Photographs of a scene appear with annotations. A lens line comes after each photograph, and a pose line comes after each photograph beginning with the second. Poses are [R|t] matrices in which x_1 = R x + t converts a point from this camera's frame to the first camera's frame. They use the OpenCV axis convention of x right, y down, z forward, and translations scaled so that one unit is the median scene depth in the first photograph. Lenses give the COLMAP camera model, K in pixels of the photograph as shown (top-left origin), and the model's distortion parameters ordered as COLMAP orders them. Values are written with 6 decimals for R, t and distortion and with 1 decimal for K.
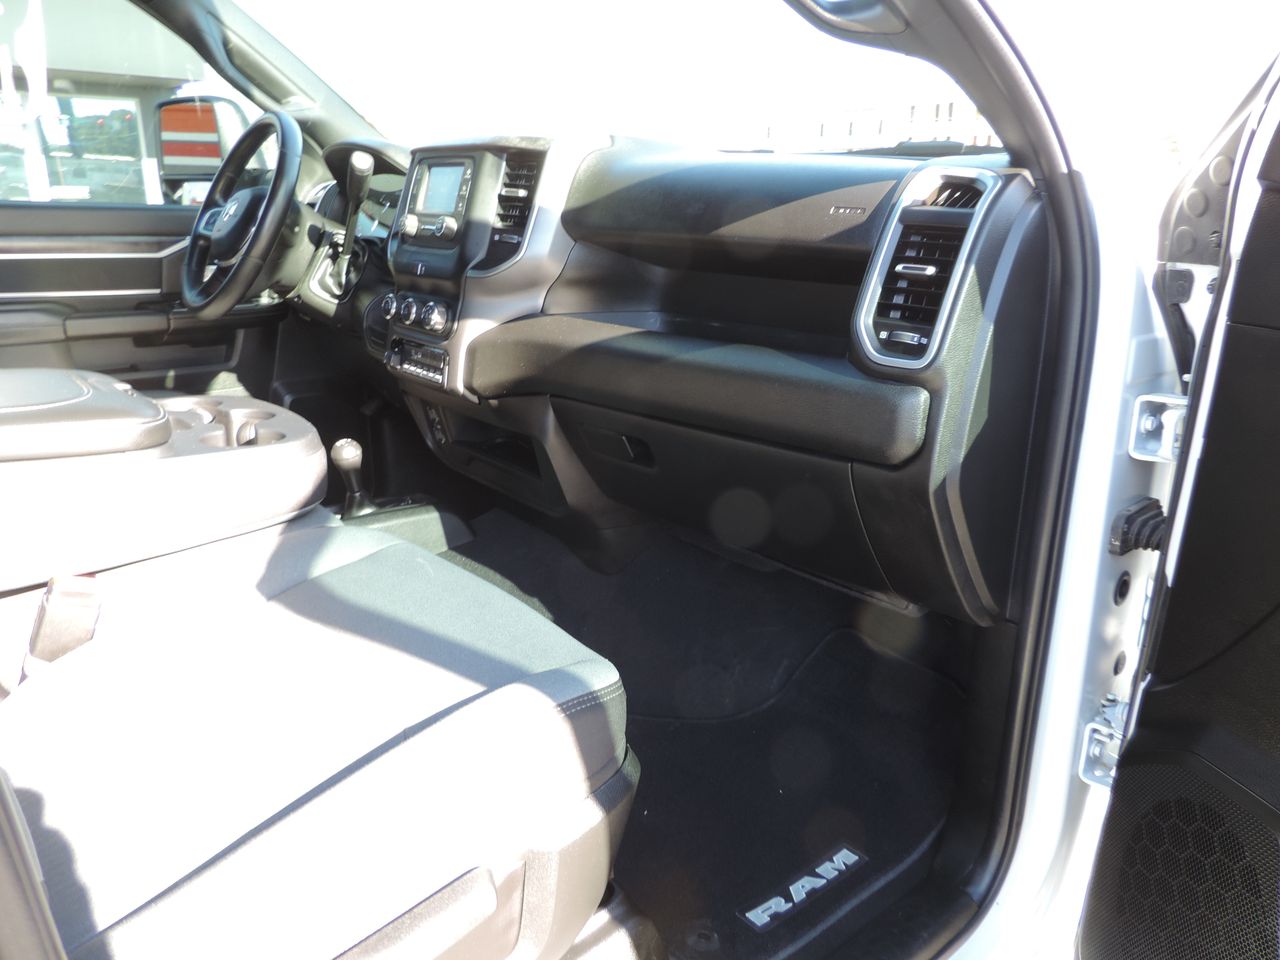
lens RADIAL K [[890.9, 0, 645.6], [0, 890.9, 501.2], [0, 0, 1]] dist [0.035801, -0.030048]
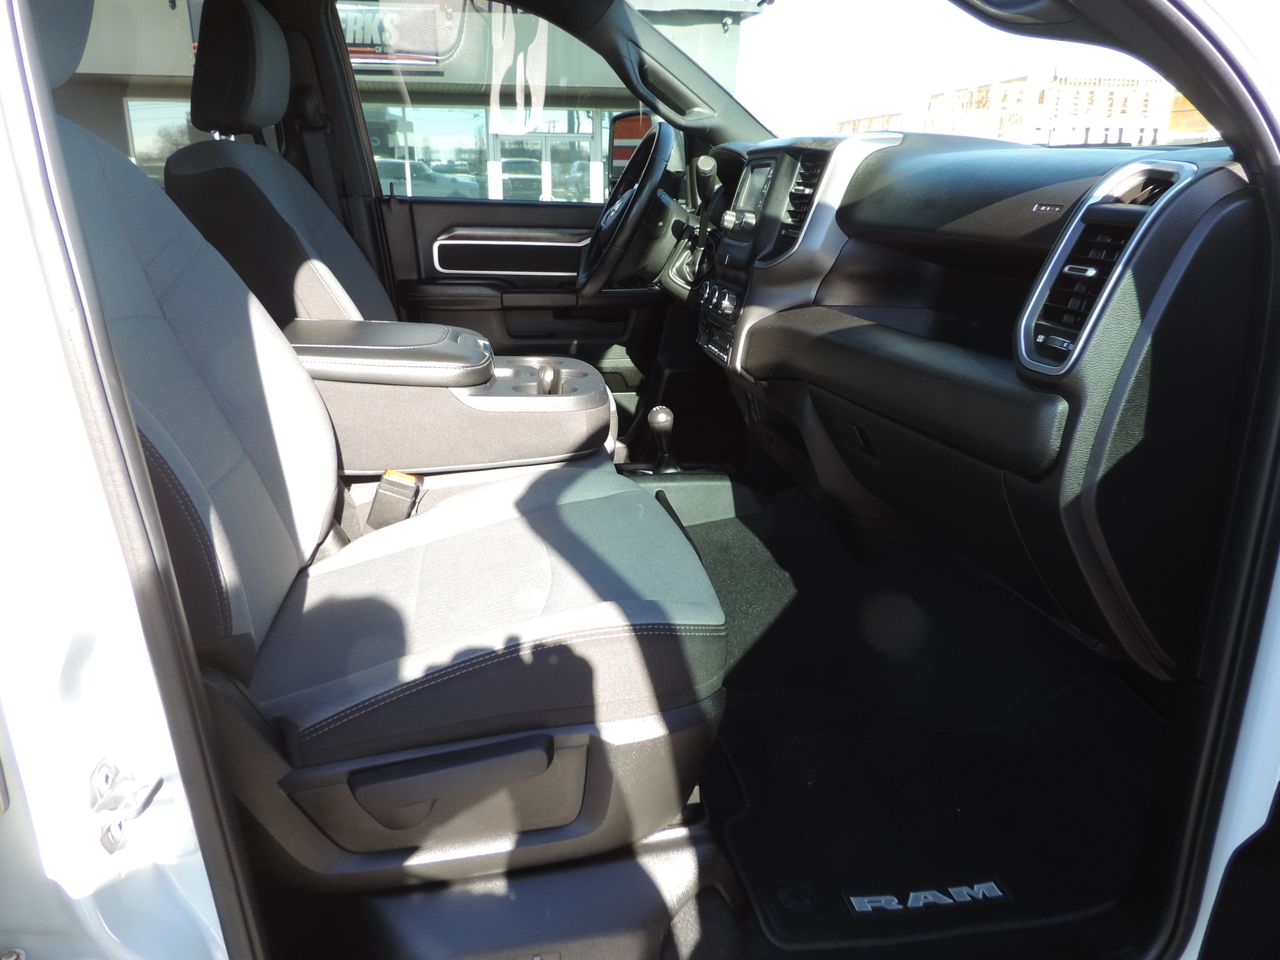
lens RADIAL K [[890.9, 0, 645.6], [0, 890.9, 501.2], [0, 0, 1]] dist [0.035801, -0.030048]
pose [[0.871629, 0.159887, -0.463356, 0.243063], [-0.159204, 0.986399, 0.040888, 0.008789], [0.463591, 0.038129, 0.885229, -0.023494]]
